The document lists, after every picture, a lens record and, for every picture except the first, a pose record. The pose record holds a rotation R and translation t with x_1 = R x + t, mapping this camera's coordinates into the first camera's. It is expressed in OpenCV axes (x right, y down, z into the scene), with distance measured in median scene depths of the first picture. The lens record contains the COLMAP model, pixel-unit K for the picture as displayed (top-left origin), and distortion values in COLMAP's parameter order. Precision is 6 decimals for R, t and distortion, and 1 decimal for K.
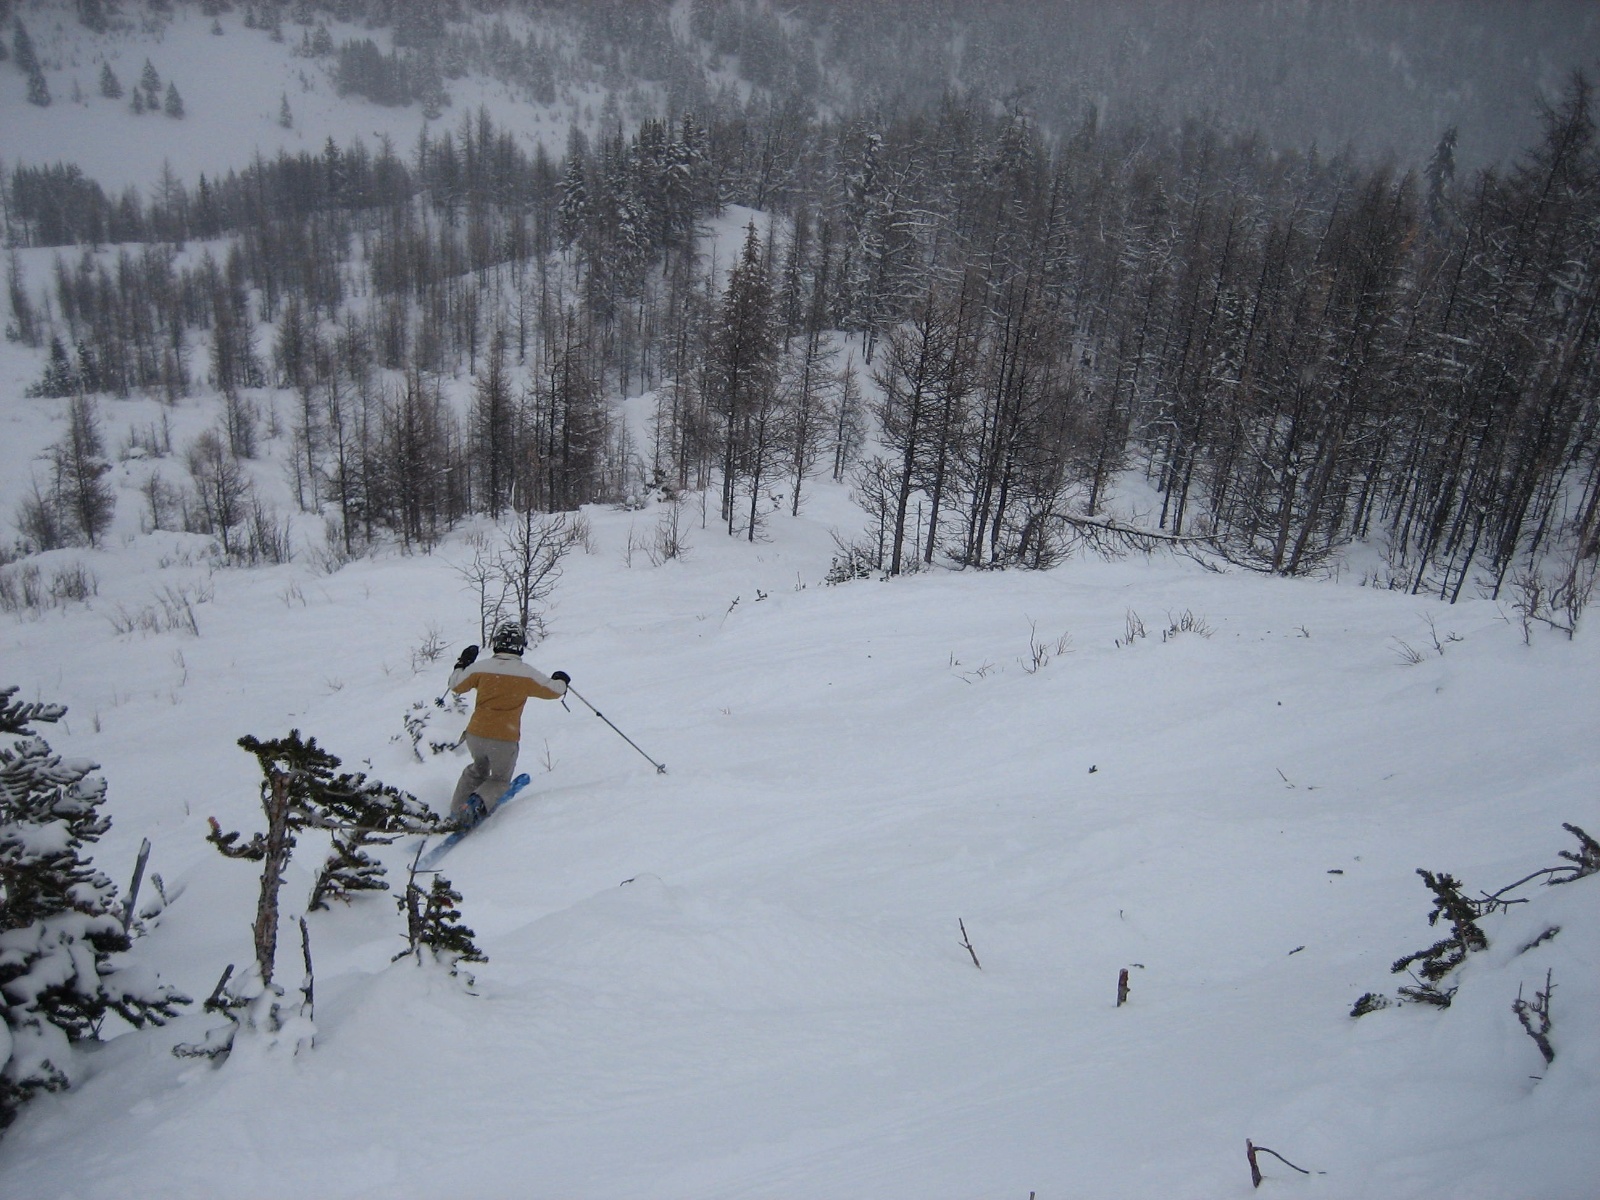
lens RADIAL K [[1674.9, 0, 800.0], [0, 1674.9, 600.0], [0, 0, 1]] dist [-0.145798, 0.199021]
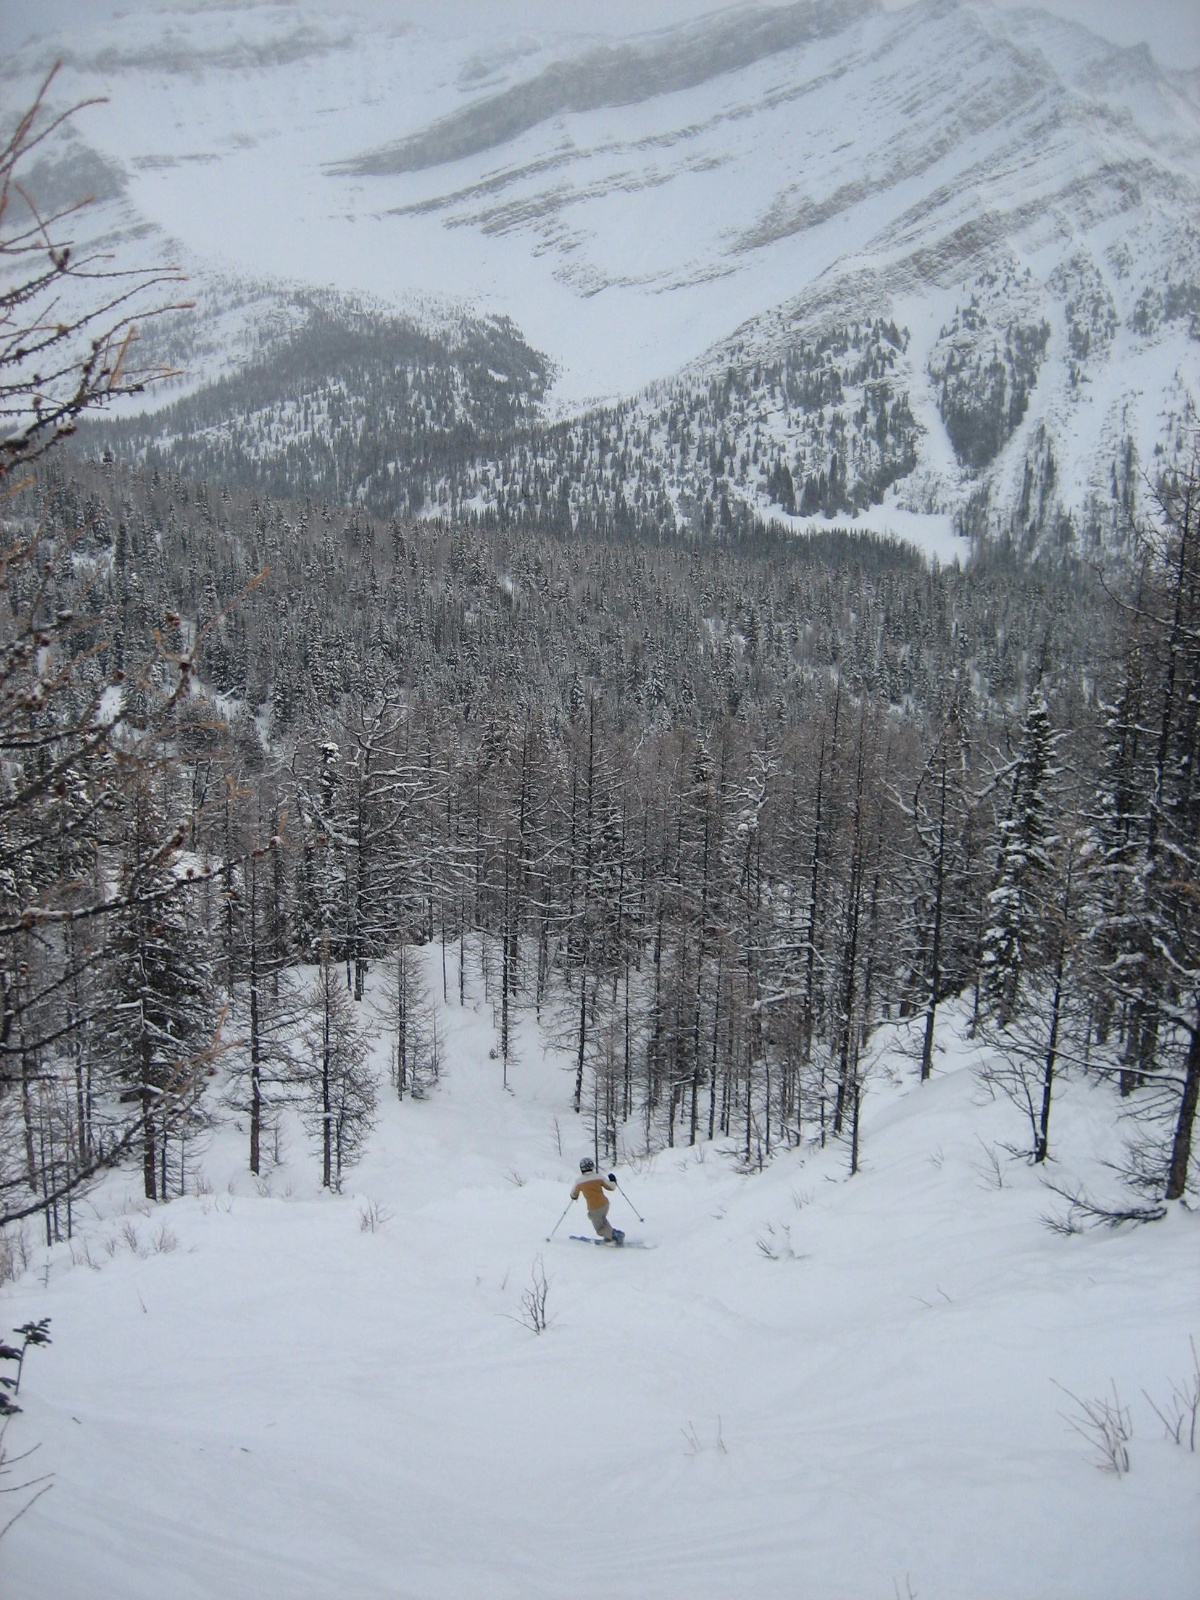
lens RADIAL K [[1674.9, 0, 600.0], [0, 1674.9, 800.0], [0, 0, 1]] dist [-0.145798, 0.199021]
pose [[0.973389, -0.106152, 0.203089, 0.008791], [0.159636, 0.949930, -0.268607, -0.026077], [-0.164406, 0.293880, 0.941597, 0.350919]]
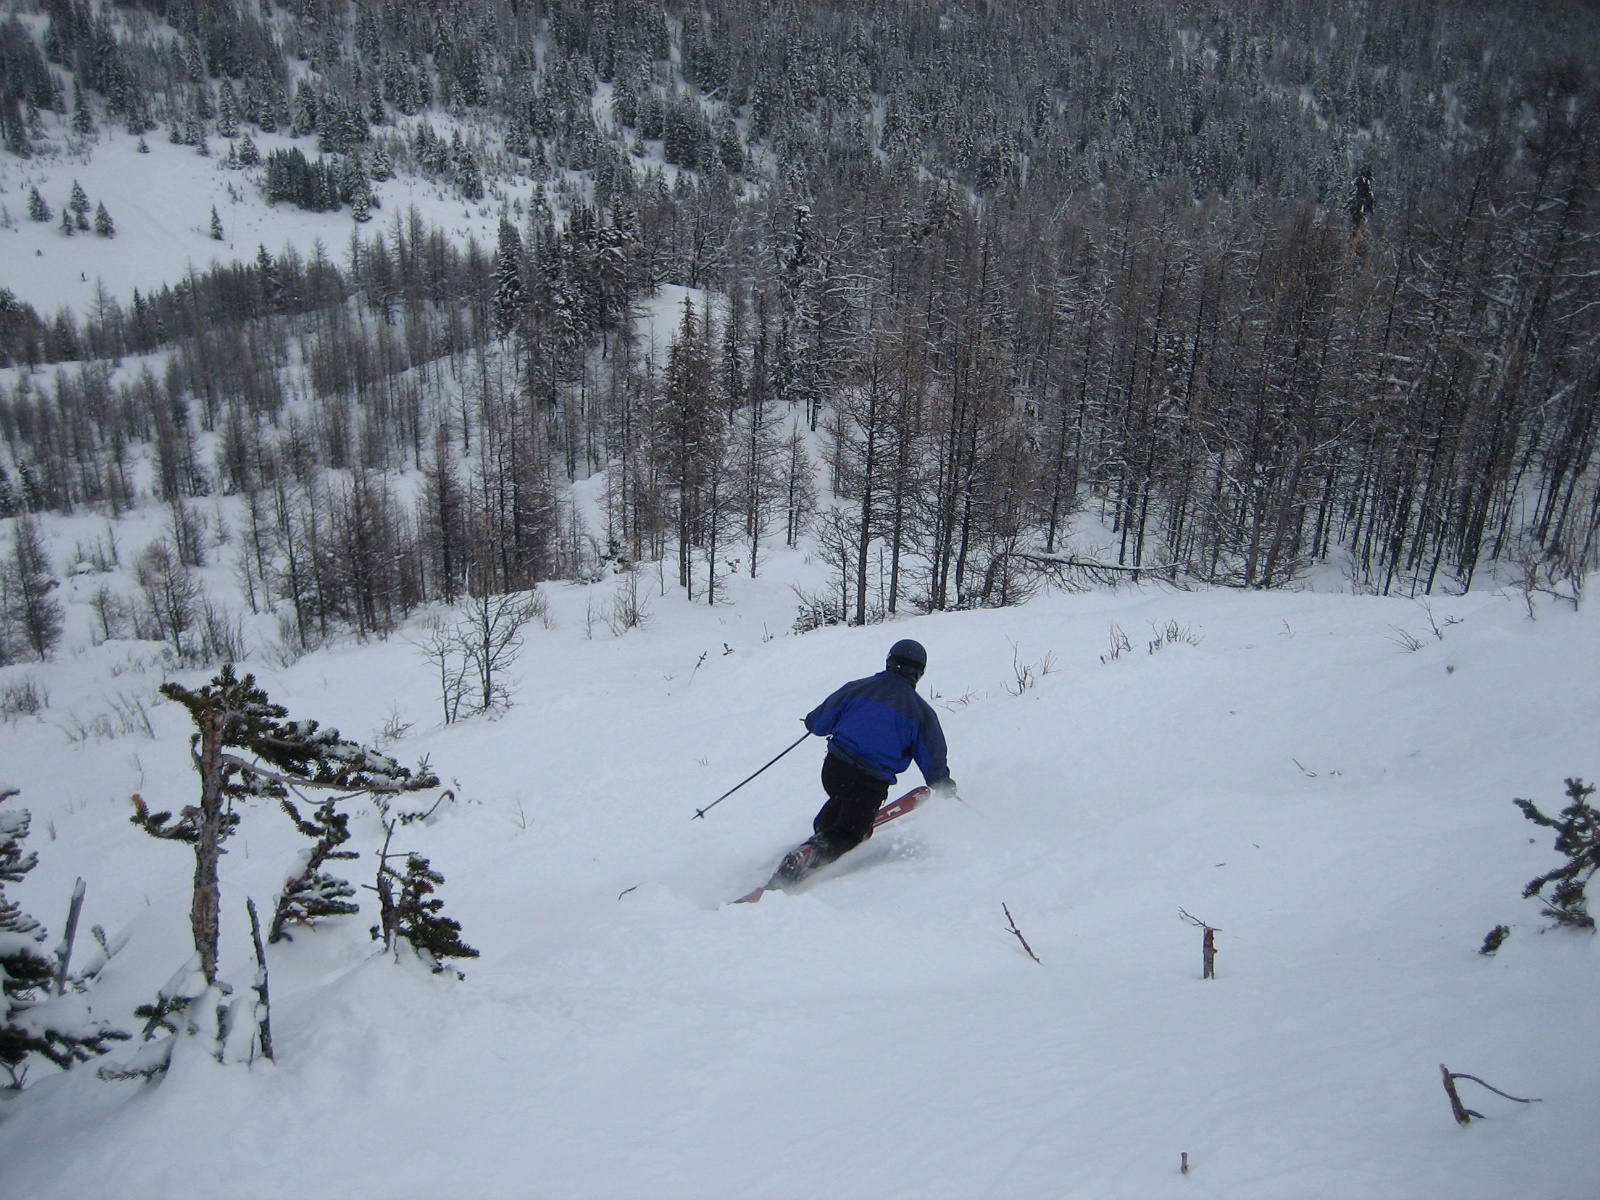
lens RADIAL K [[1669.5, 0, 800.0], [0, 1669.5, 600.0], [0, 0, 1]] dist [-0.135530, 0.161298]
pose [[0.997169, -0.070164, 0.027030, -0.001290], [0.071299, 0.996501, -0.043605, 0.003099], [-0.023876, 0.045409, 0.998683, 0.005397]]
